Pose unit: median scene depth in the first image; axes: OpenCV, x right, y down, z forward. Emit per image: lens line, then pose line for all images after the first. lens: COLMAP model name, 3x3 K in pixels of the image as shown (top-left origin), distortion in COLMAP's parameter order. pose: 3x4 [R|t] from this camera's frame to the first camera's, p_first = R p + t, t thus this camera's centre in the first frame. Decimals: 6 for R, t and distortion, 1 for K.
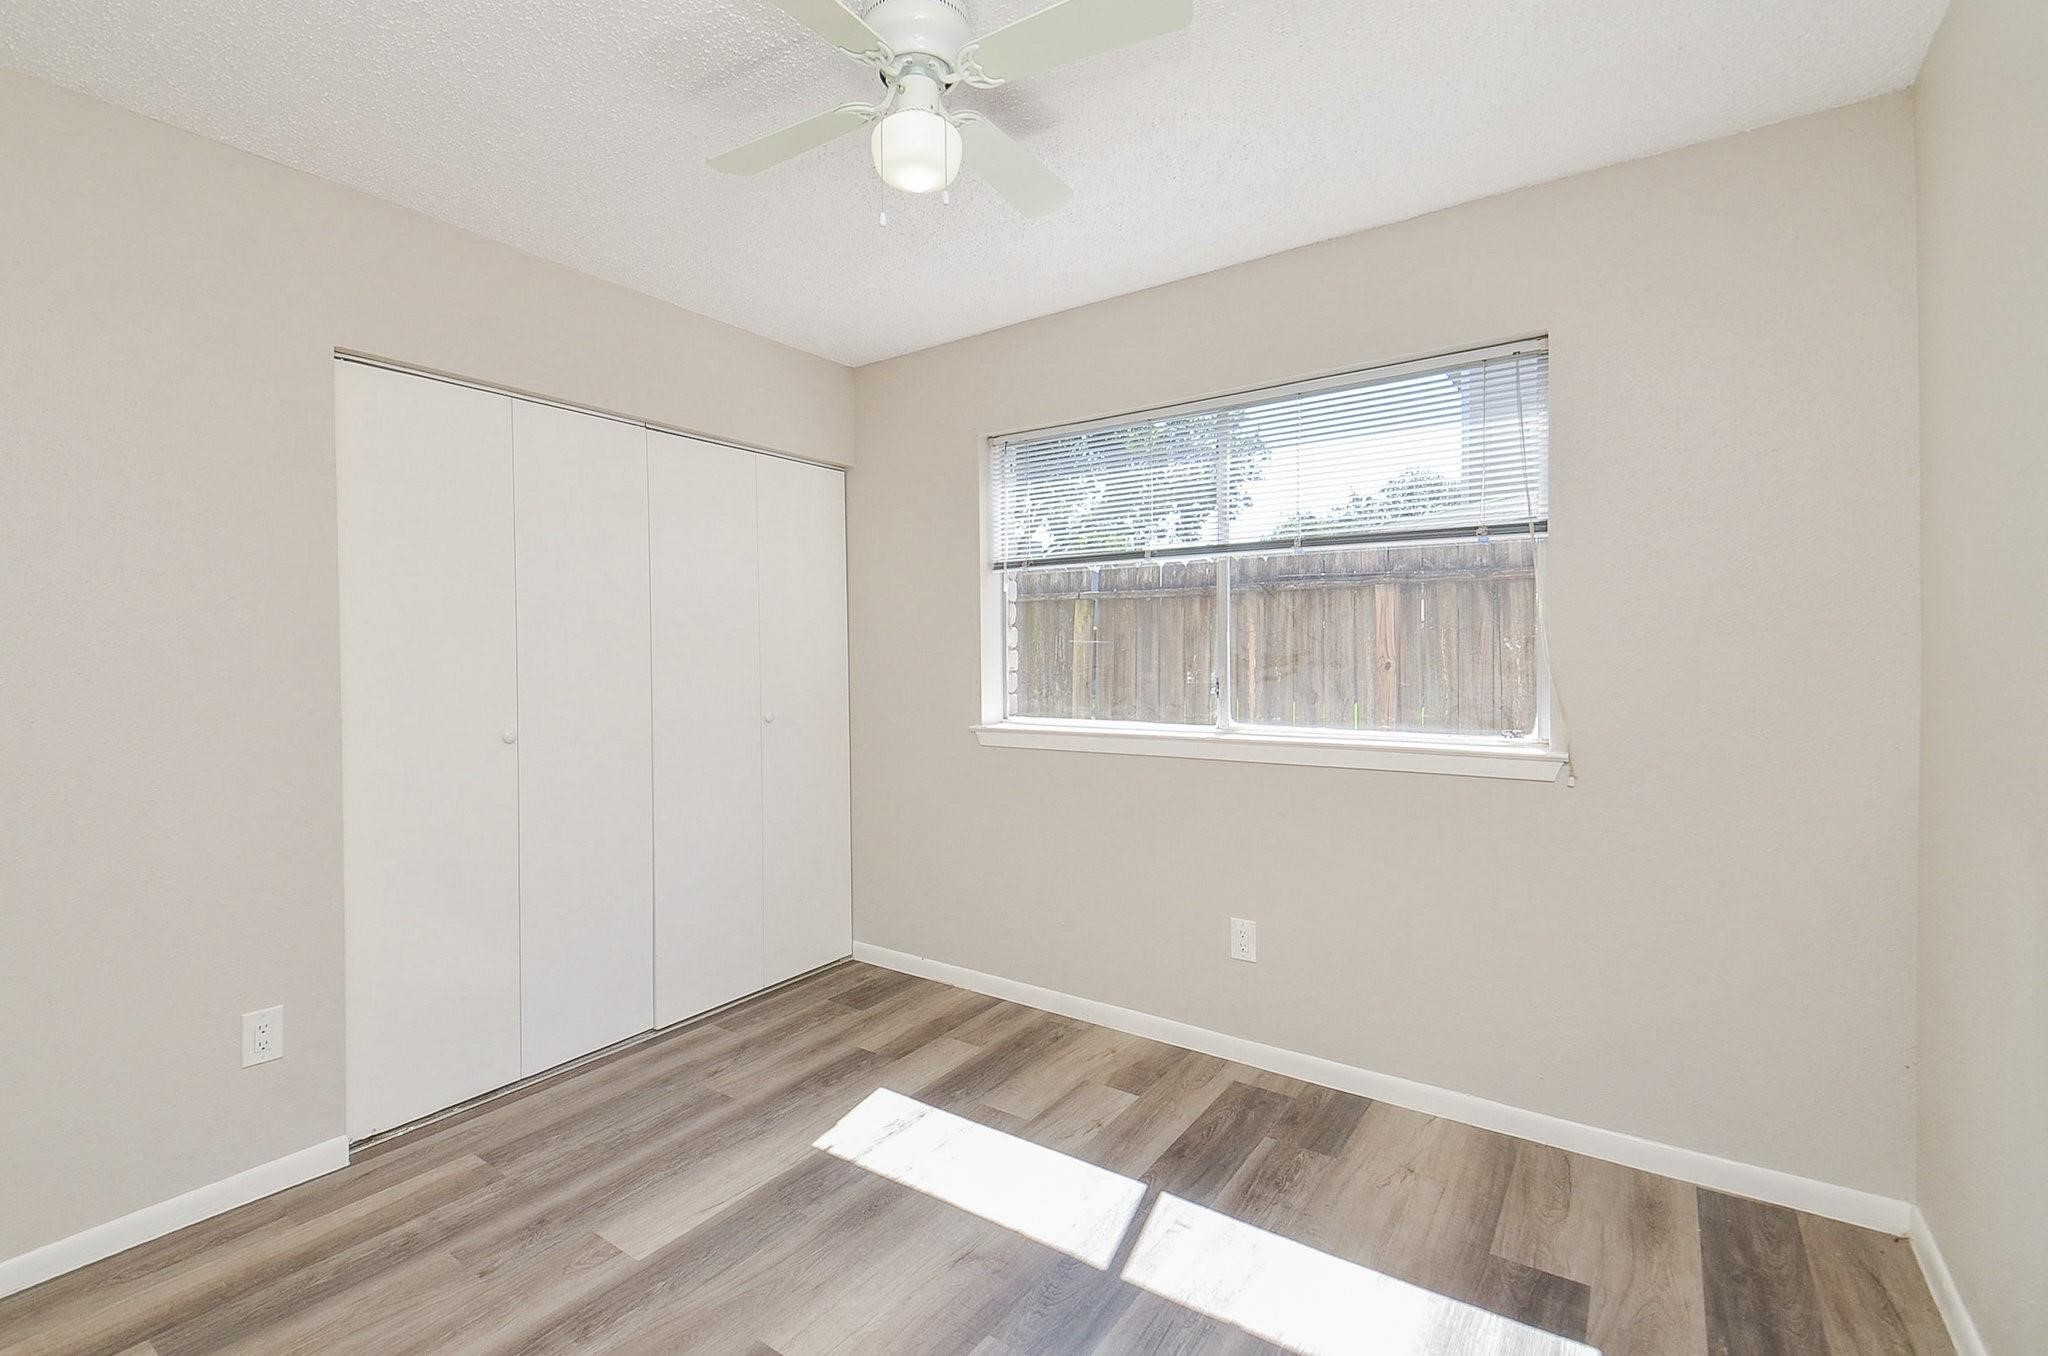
lens RADIAL K [[913.8, 0, 1018.3], [0, 913.8, 670.1], [0, 0, 1]] dist [0.011011, -0.003413]
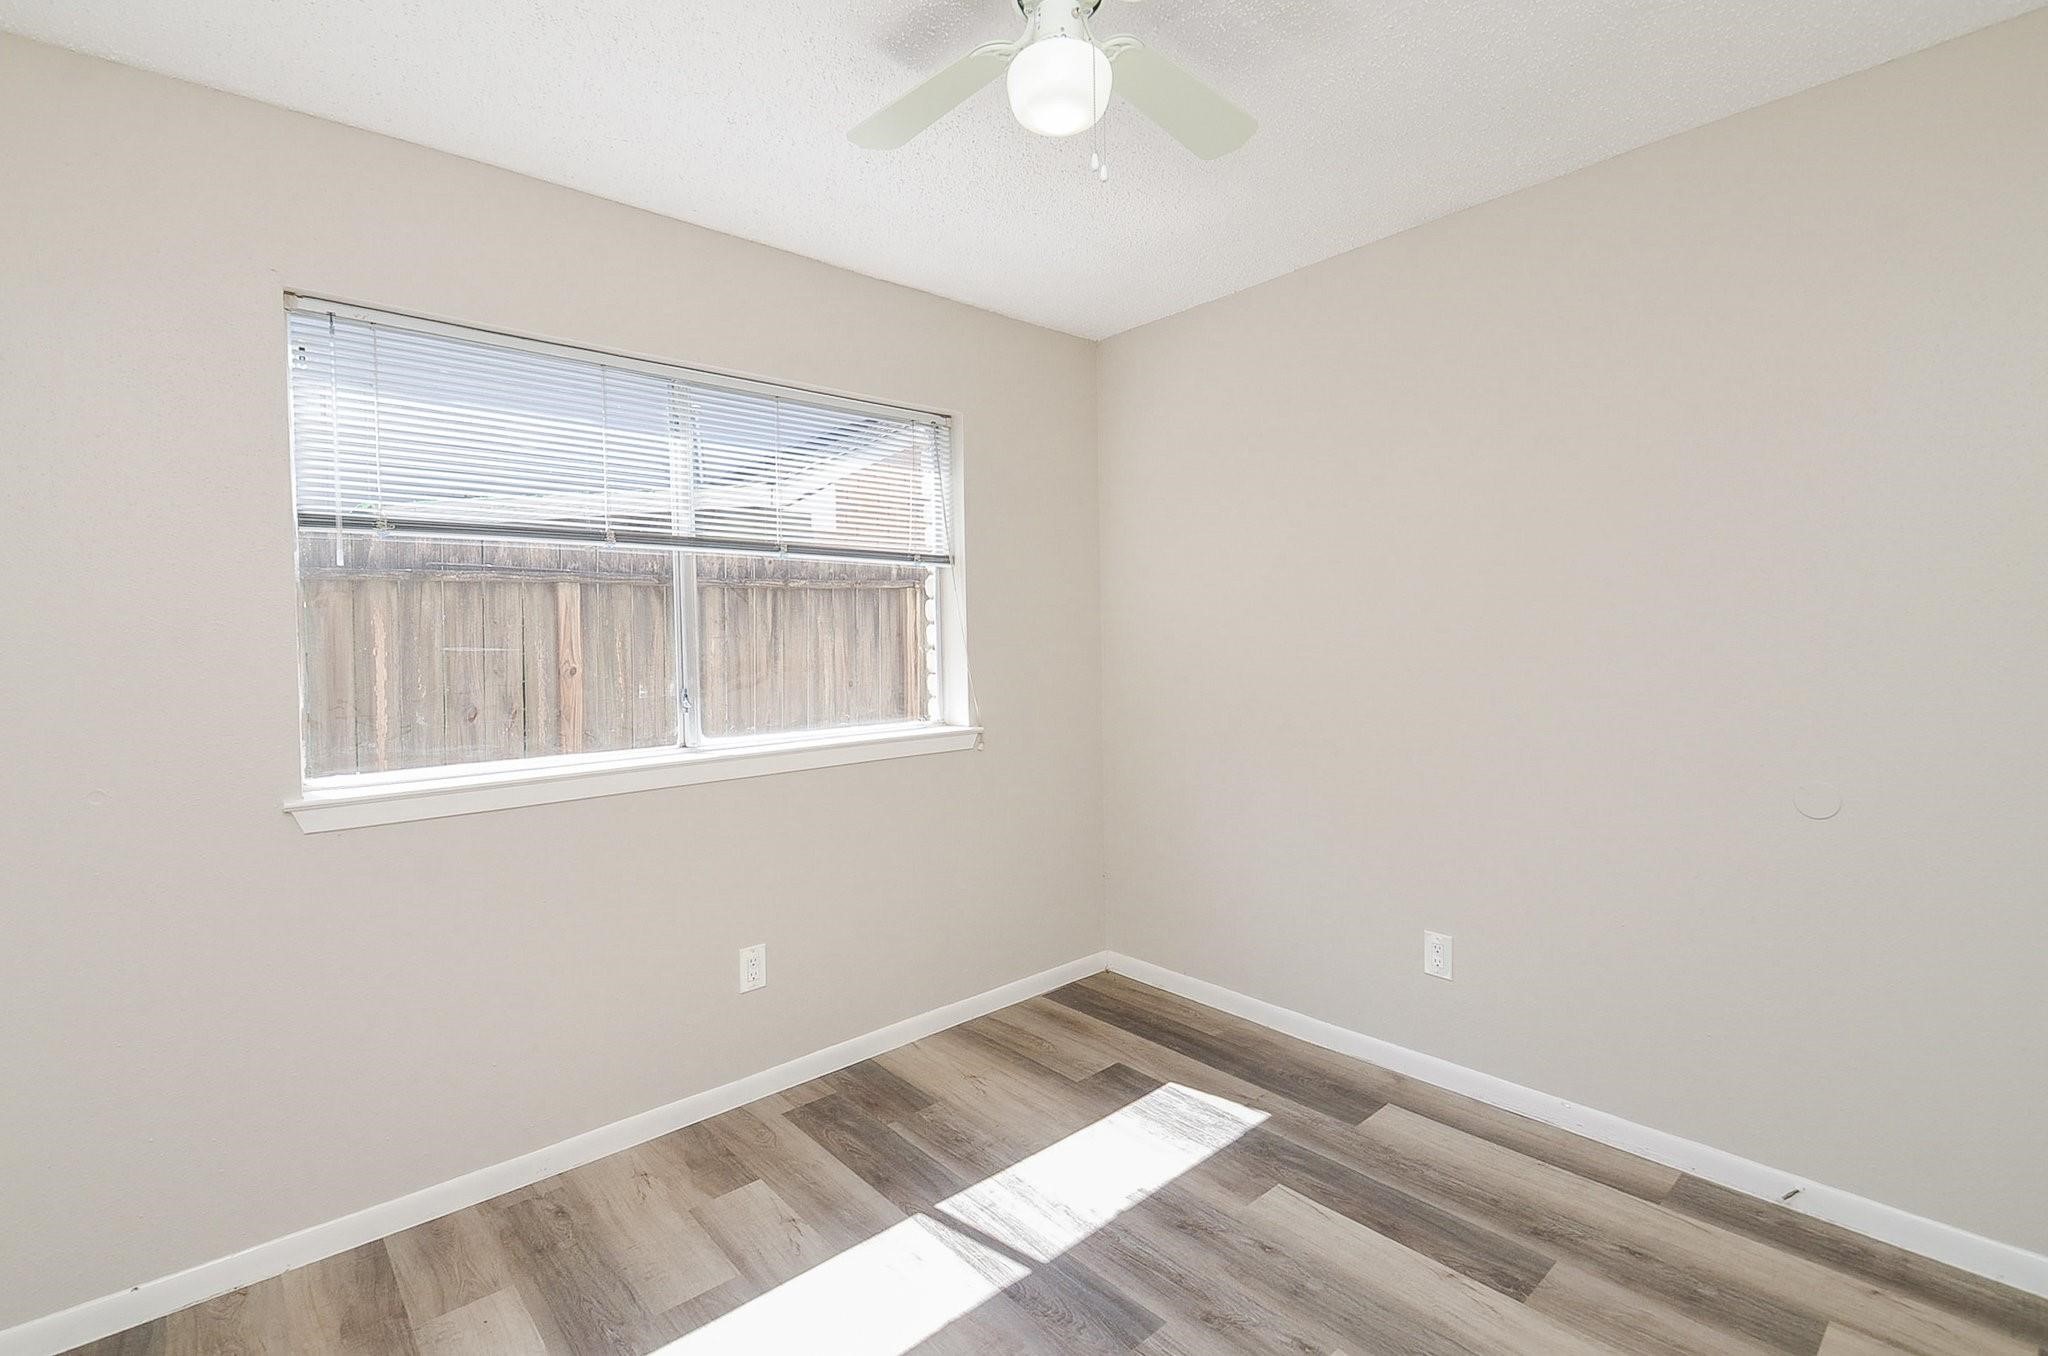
lens RADIAL K [[913.8, 0, 1017.8], [0, 913.8, 661.9], [0, 0, 1]] dist [0.011011, -0.003413]
pose [[0.234188, -0.024418, 0.971885, -0.586693], [0.031072, 0.999362, 0.017621, -0.024108], [-0.971695, 0.026071, 0.234797, 0.509317]]
